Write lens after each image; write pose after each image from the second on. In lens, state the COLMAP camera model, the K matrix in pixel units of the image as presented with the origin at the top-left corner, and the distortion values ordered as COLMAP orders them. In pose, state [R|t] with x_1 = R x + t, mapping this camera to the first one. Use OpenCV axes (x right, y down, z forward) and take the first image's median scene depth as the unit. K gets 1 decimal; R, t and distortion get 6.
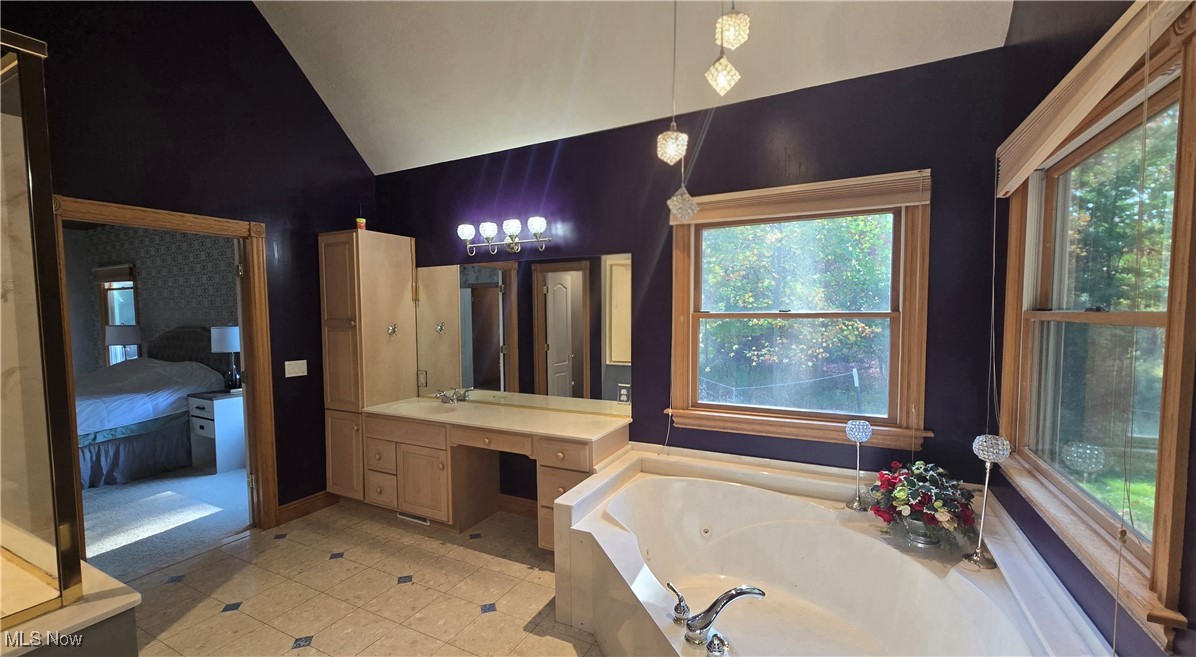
lens RADIAL K [[490.5, 0, 593.5], [0, 490.5, 341.2], [0, 0, 1]] dist [0.001673, 0.000175]
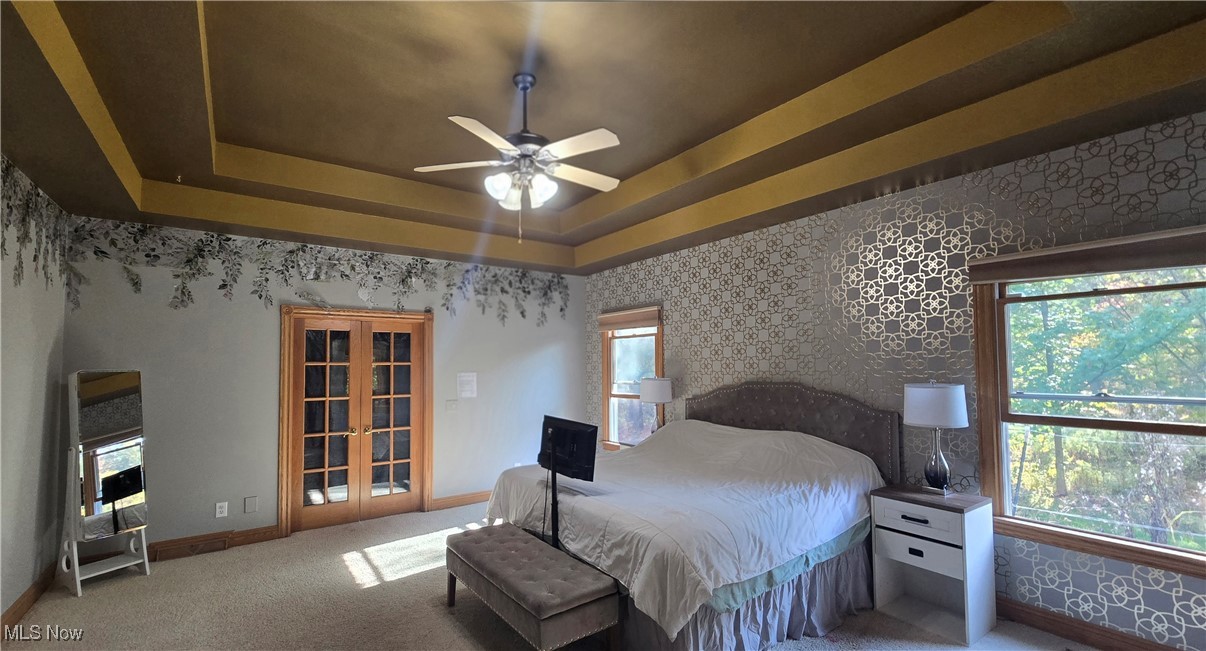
lens RADIAL K [[497.8, 0, 601.0], [0, 497.8, 341.0], [0, 0, 1]] dist [0.001876, 0.000180]
pose [[0.900491, -0.025544, -0.434124, -0.659172], [-0.018949, 0.995020, -0.097853, -0.011732], [0.434461, 0.096343, 0.895523, 0.195026]]
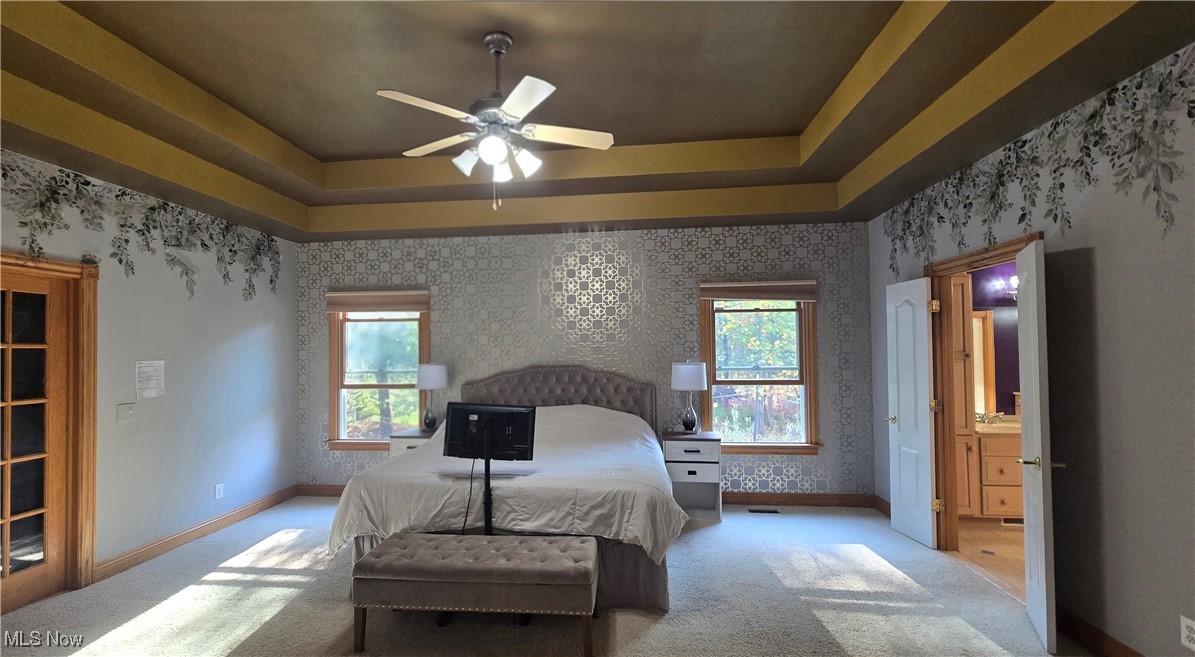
lens RADIAL K [[490.1, 0, 593.0], [0, 490.1, 341.2], [0, 0, 1]] dist [0.001673, 0.000175]
pose [[0.925854, 0.004056, 0.377860, -0.986298], [0.027190, 0.996635, -0.077322, -0.003019], [-0.376902, 0.081863, 0.922628, 0.155288]]
